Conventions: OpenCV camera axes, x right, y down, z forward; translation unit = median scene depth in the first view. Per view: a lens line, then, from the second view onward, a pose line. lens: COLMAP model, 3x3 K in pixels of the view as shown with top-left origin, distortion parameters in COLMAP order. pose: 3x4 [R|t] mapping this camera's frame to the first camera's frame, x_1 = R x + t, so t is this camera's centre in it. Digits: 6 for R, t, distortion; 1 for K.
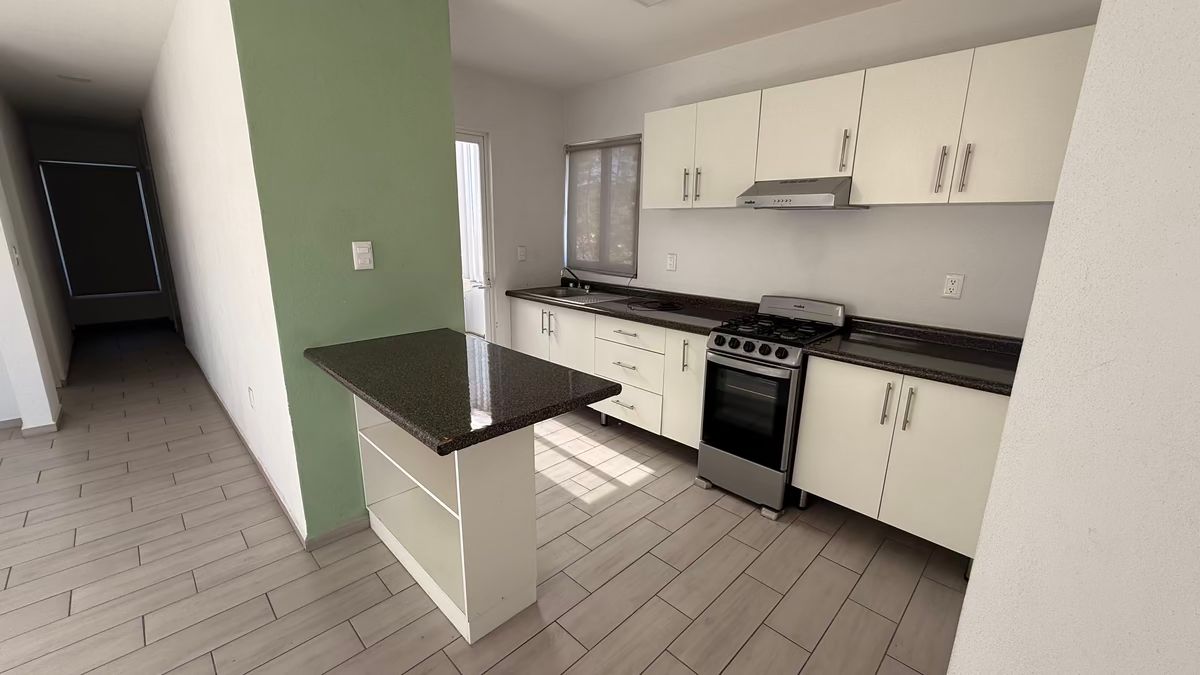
lens RADIAL K [[479.9, 0, 598.6], [0, 479.9, 334.9], [0, 0, 1]] dist [-0.000097, -0.000303]
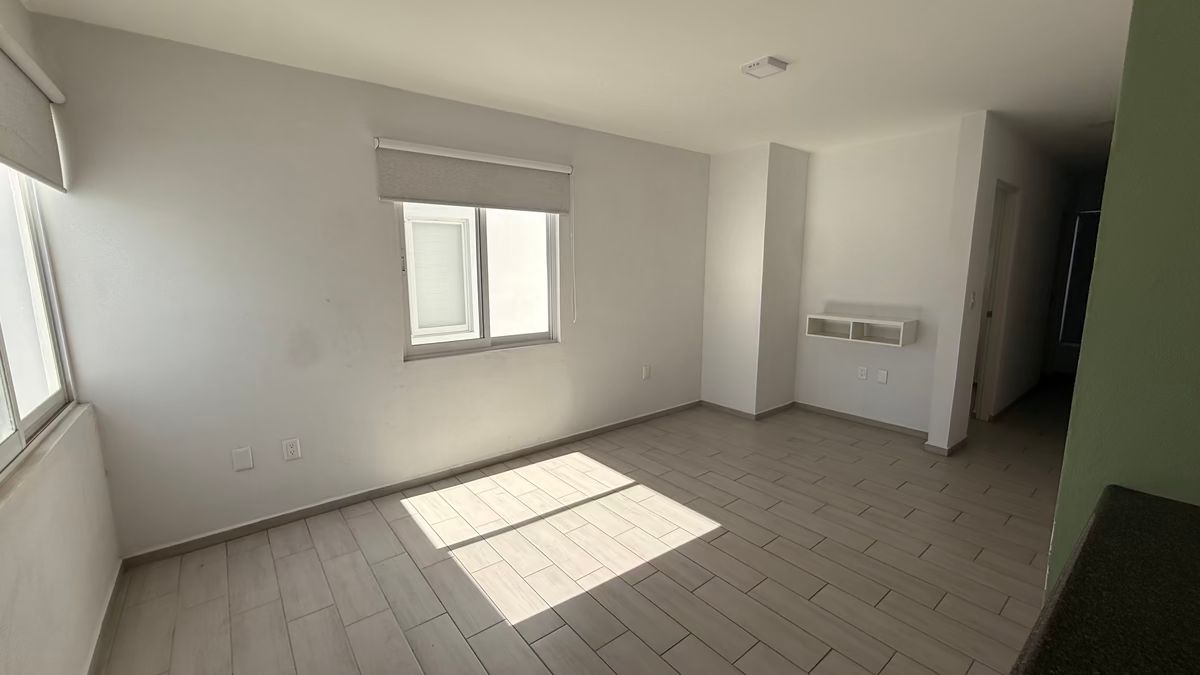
lens RADIAL K [[479.9, 0, 598.6], [0, 479.9, 334.9], [0, 0, 1]] dist [-0.000097, -0.000303]
pose [[-0.117325, 0.132210, -0.984254, 0.017361], [-0.229937, 0.960550, 0.156436, -0.078100], [0.966107, 0.244671, -0.082297, 0.353598]]
